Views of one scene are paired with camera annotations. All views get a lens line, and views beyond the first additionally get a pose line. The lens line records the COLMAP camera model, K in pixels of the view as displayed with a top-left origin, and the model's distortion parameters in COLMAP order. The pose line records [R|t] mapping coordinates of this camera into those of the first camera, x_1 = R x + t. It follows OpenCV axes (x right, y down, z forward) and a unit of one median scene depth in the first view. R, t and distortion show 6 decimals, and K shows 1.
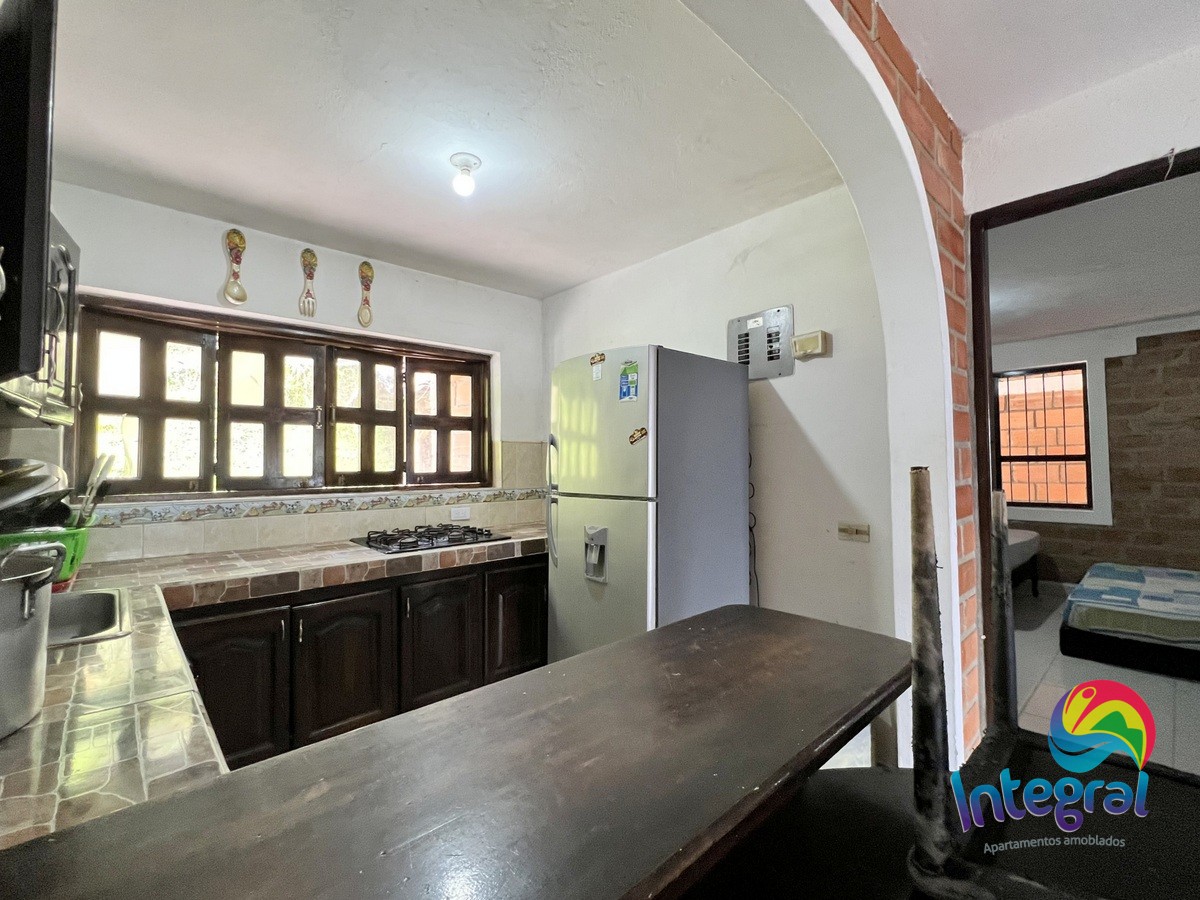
lens RADIAL K [[520.6, 0, 597.5], [0, 520.6, 449.2], [0, 0, 1]] dist [0.003317, -0.000813]
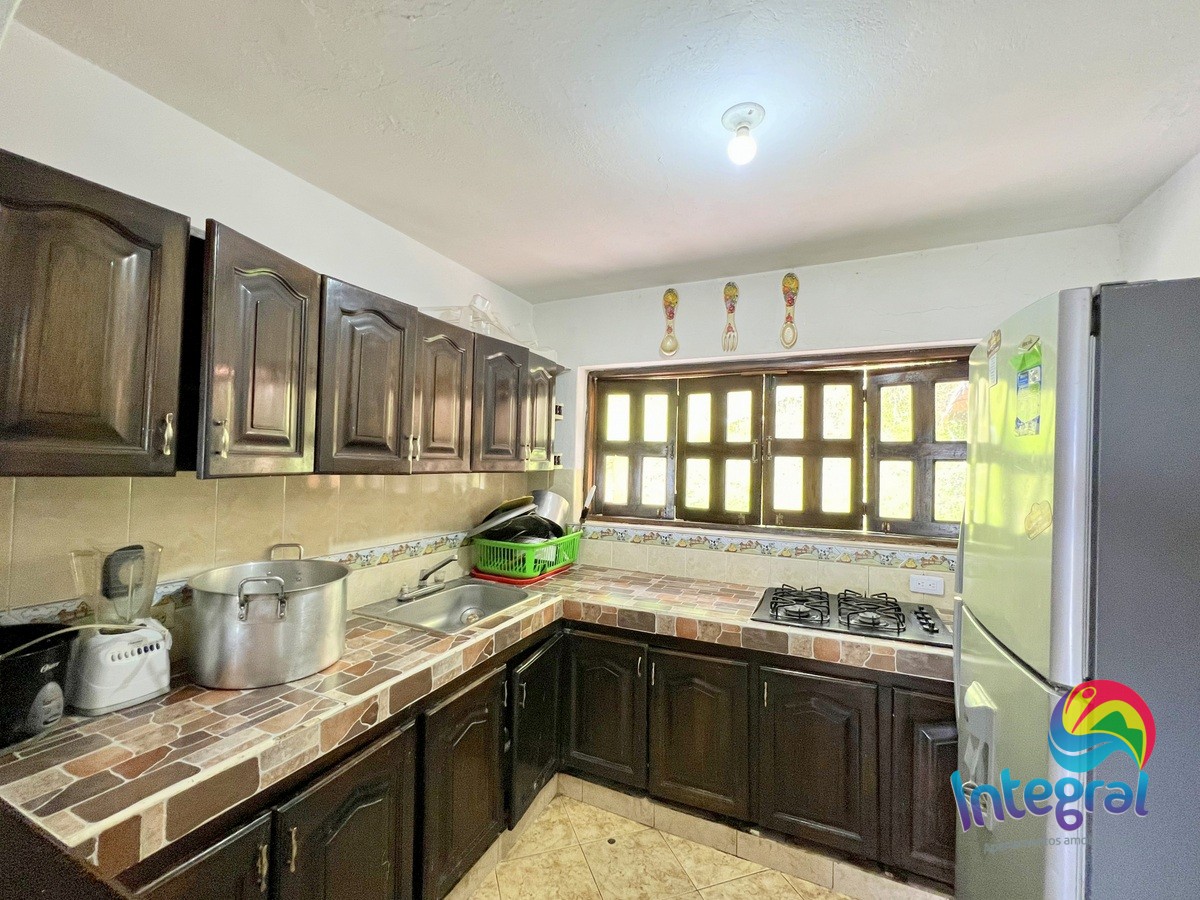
lens RADIAL K [[513.1, 0, 597.8], [0, 513.1, 448.3], [0, 0, 1]] dist [-0.001285, -0.000836]
pose [[0.383138, -0.011291, -0.923622, 0.258156], [-0.001096, 0.999919, -0.012678, -0.062568], [0.923690, 0.005870, 0.383095, 0.426812]]
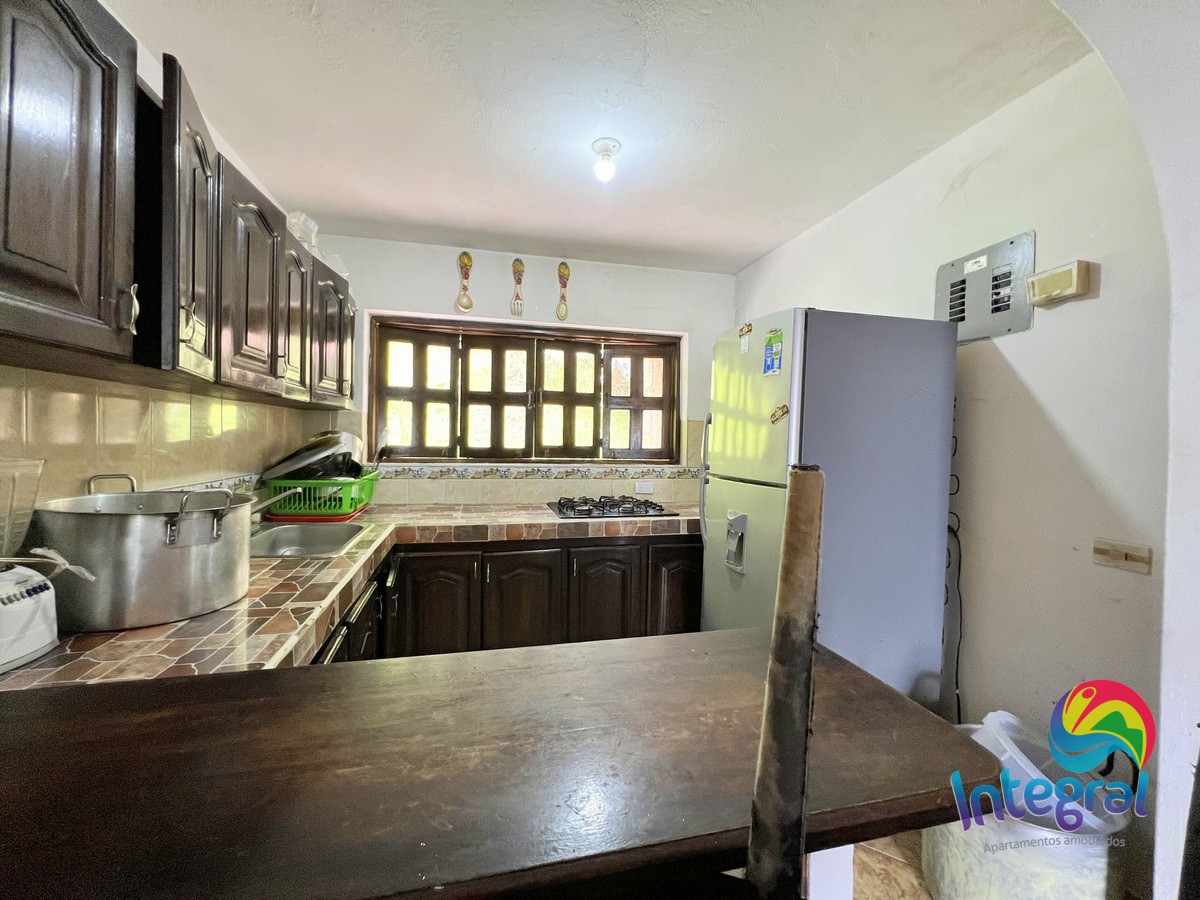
lens RADIAL K [[484.0, 0, 597.4], [0, 484.0, 448.9], [0, 0, 1]] dist [0.000828, 0.000256]
pose [[0.875631, 0.032140, -0.481910, 0.166102], [-0.011440, 0.998884, 0.045833, -0.000885], [0.482845, -0.034620, 0.875021, 0.107973]]
